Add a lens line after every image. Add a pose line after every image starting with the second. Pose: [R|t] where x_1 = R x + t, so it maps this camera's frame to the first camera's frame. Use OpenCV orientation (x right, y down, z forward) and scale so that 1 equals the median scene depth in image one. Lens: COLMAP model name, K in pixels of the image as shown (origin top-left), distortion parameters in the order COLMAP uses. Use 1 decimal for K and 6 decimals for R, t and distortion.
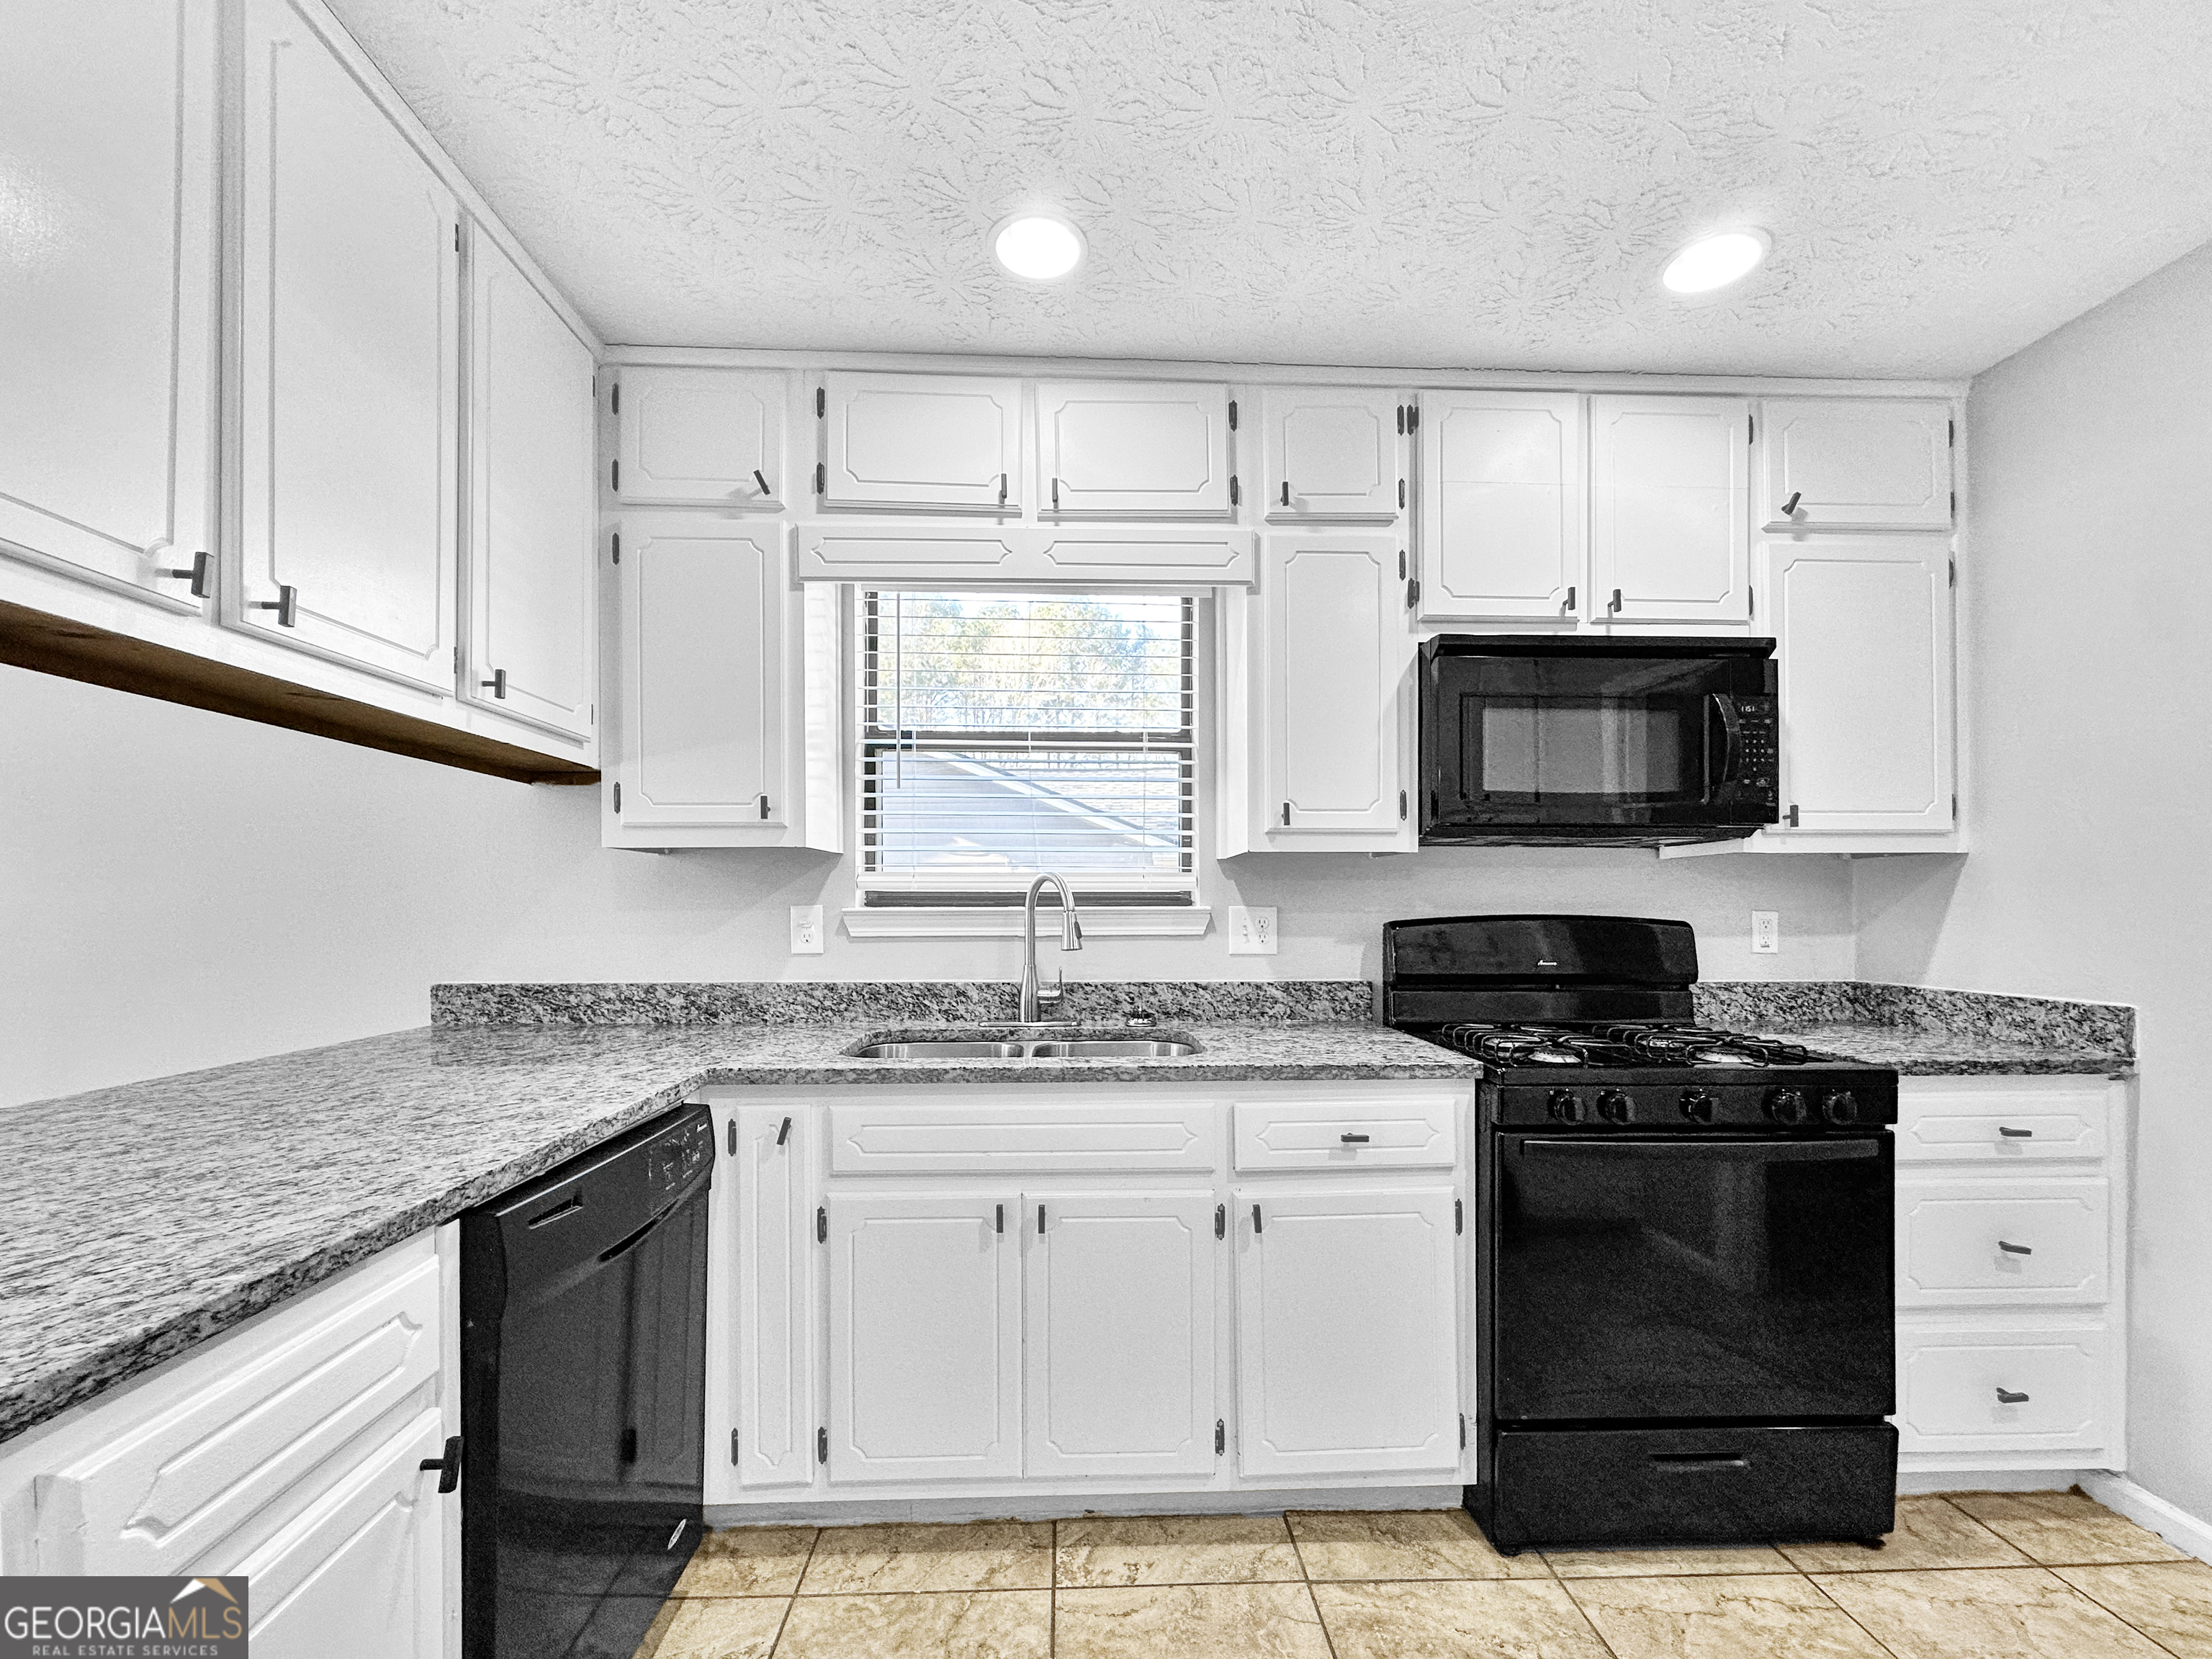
lens RADIAL K [[917.9, 0, 1101.9], [0, 917.9, 893.1], [0, 0, 1]] dist [-0.000629, -0.000238]
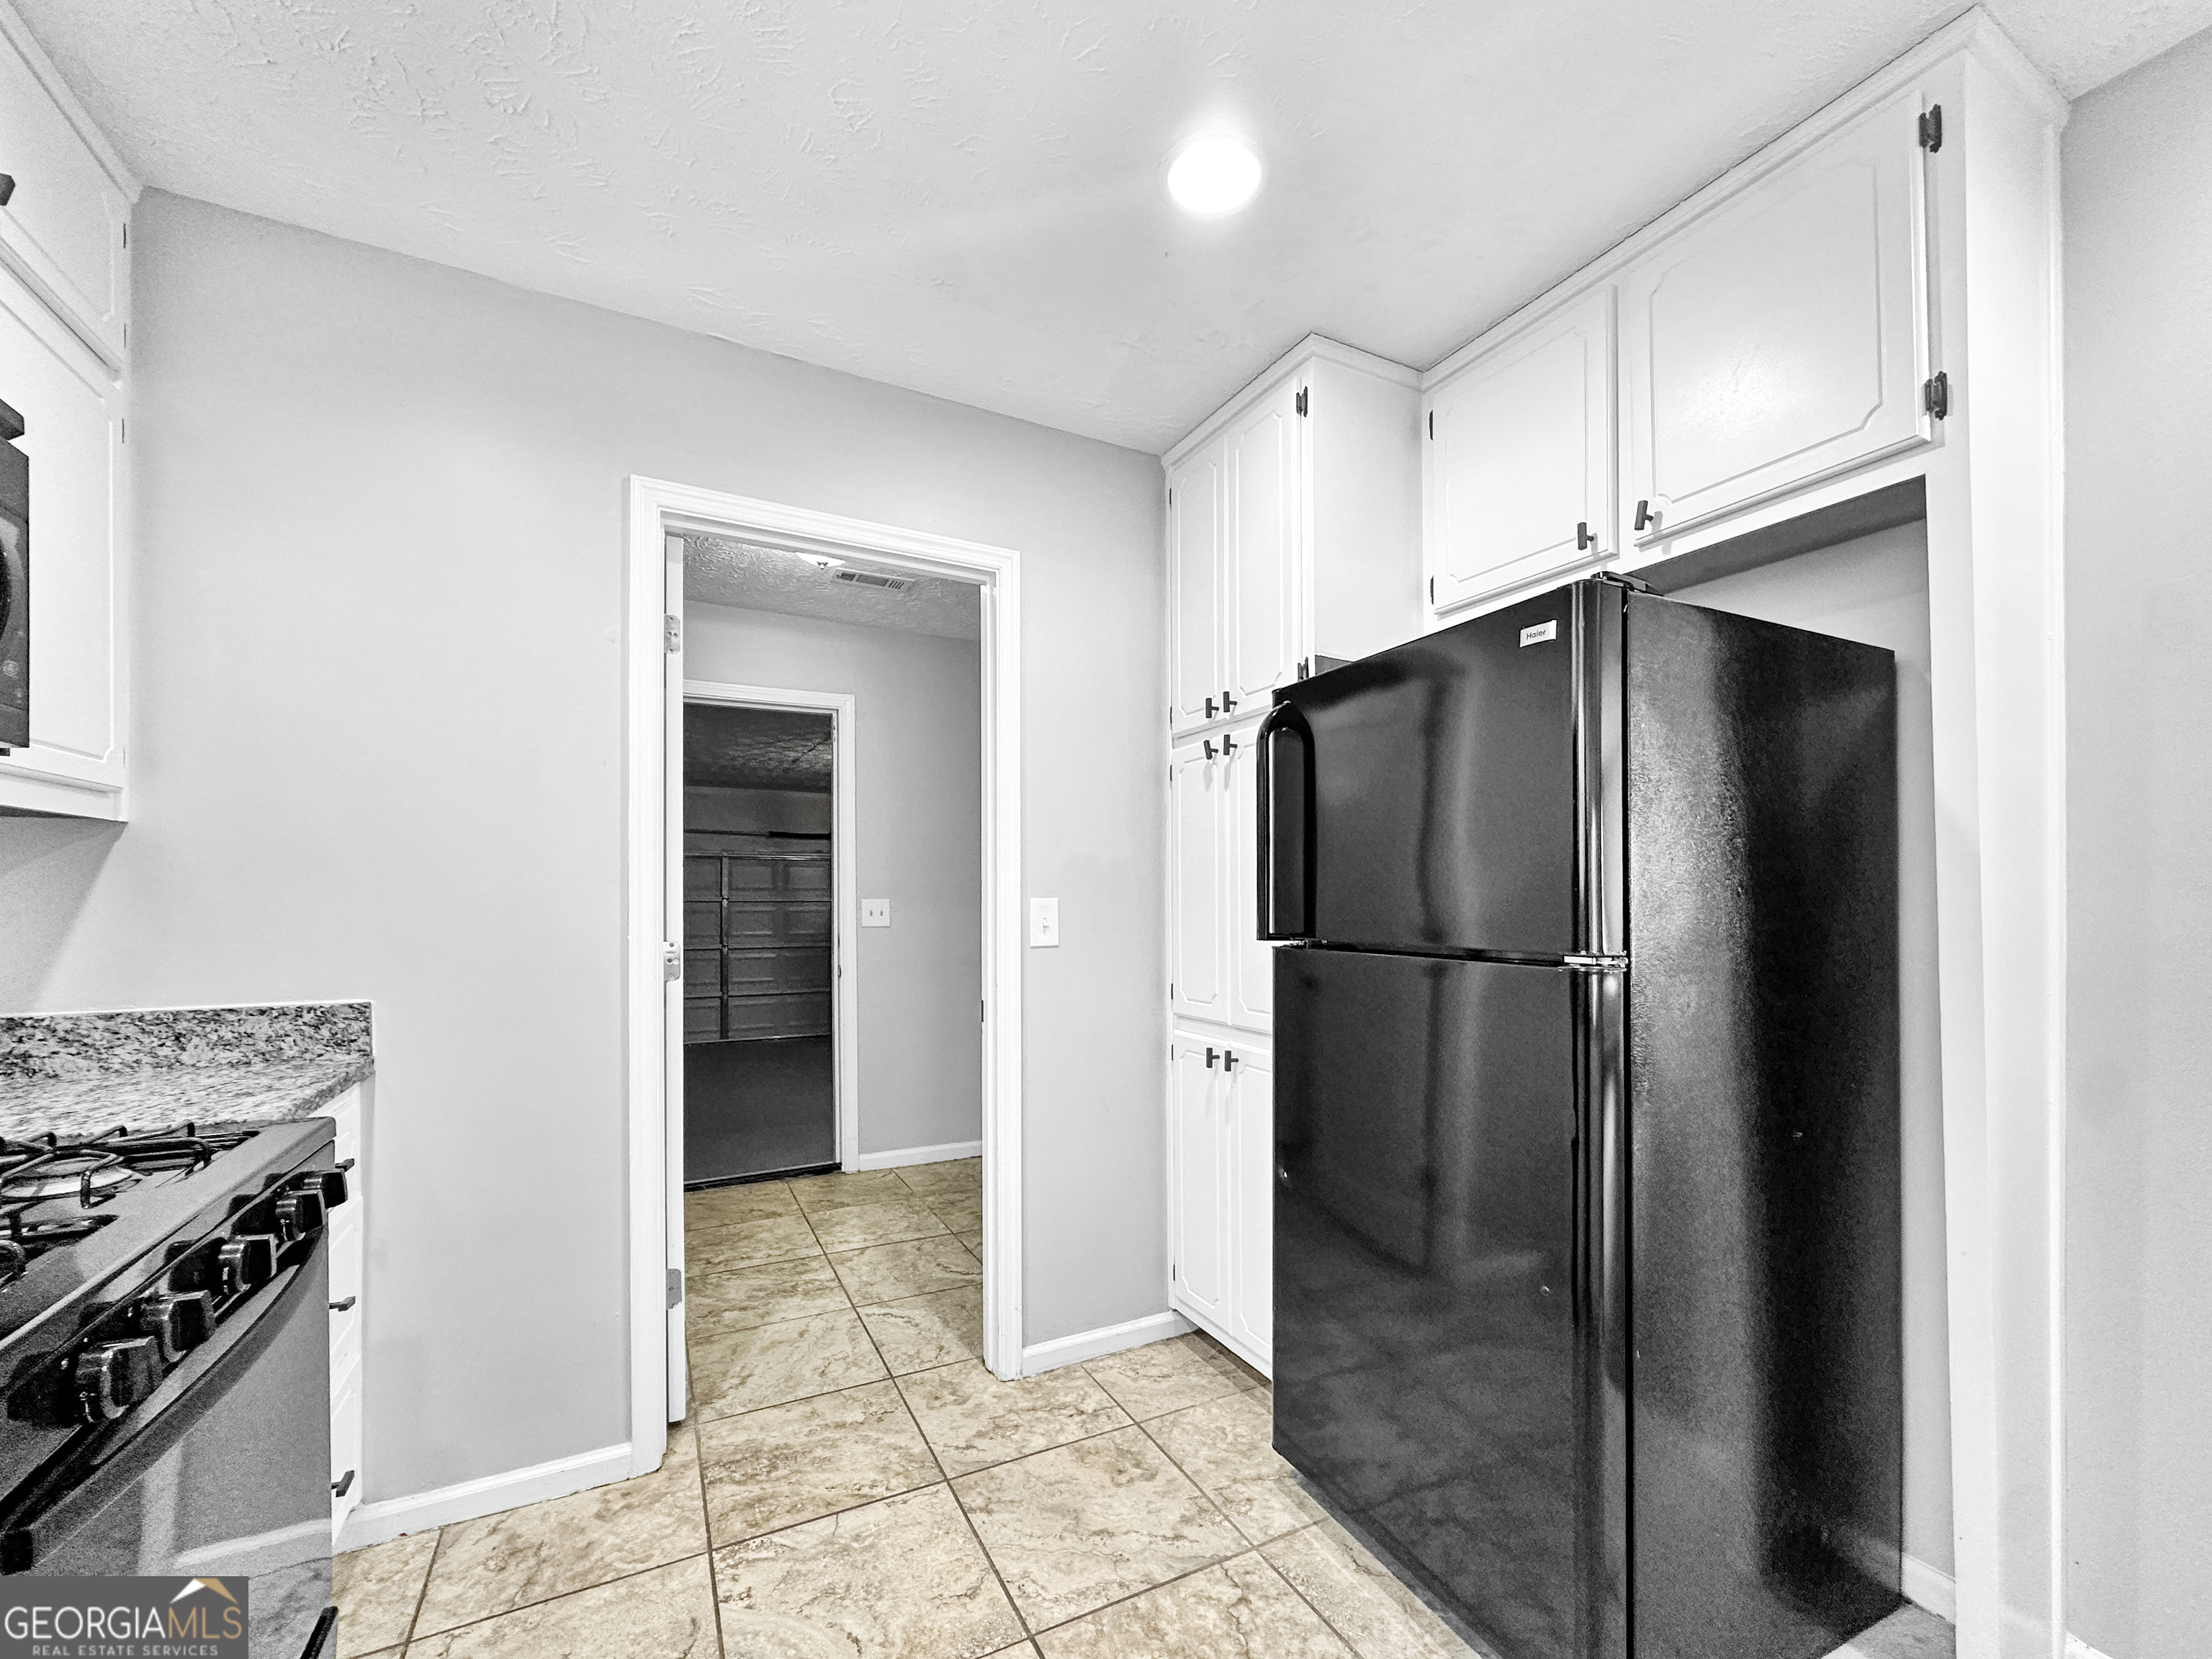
lens RADIAL K [[917.9, 0, 1101.9], [0, 917.9, 893.1], [0, 0, 1]] dist [-0.000629, -0.000238]
pose [[-0.419836, 0.007844, 0.907566, -0.065662], [-0.012891, 0.999810, -0.014605, 0.018410], [-0.907508, -0.017831, -0.419656, 0.831638]]
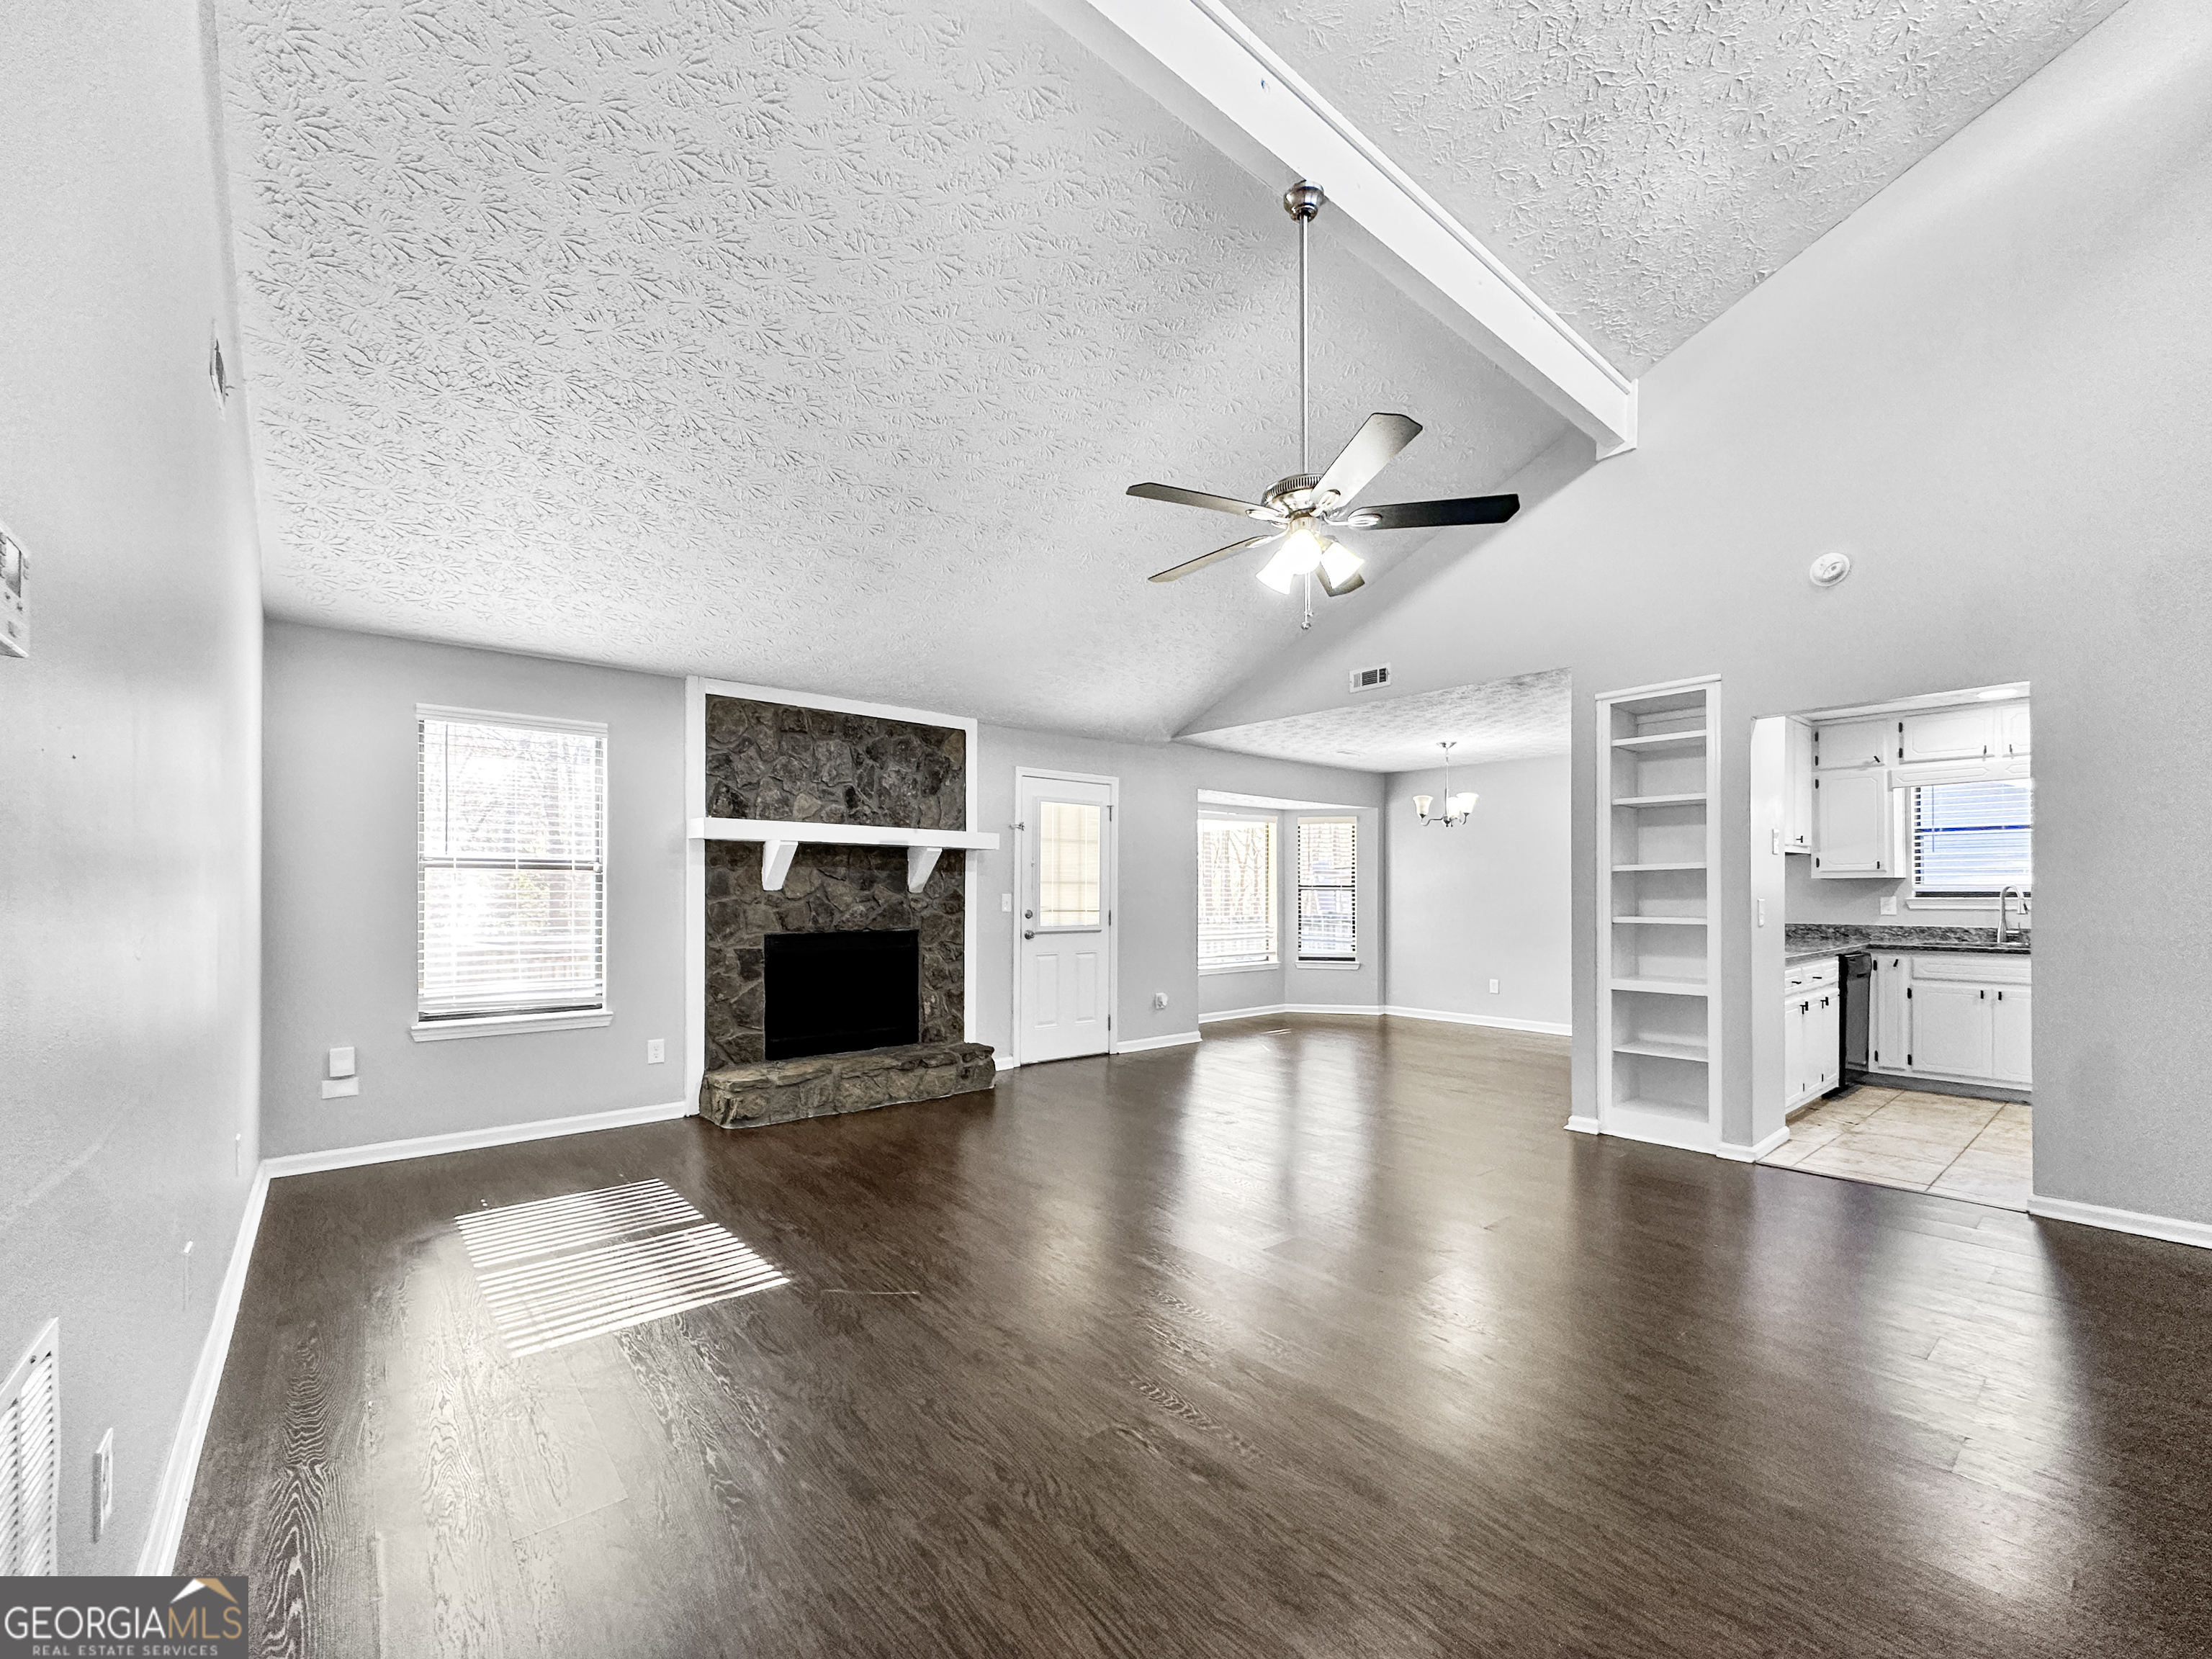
lens RADIAL K [[917.9, 0, 1101.9], [0, 917.9, 893.1], [0, 0, 1]] dist [-0.000629, -0.000238]
pose [[0.613761, -0.001252, -0.789491, 0.320566], [0.011283, 0.999911, 0.007186, -0.036092], [0.789411, -0.013319, 0.613721, -2.046683]]
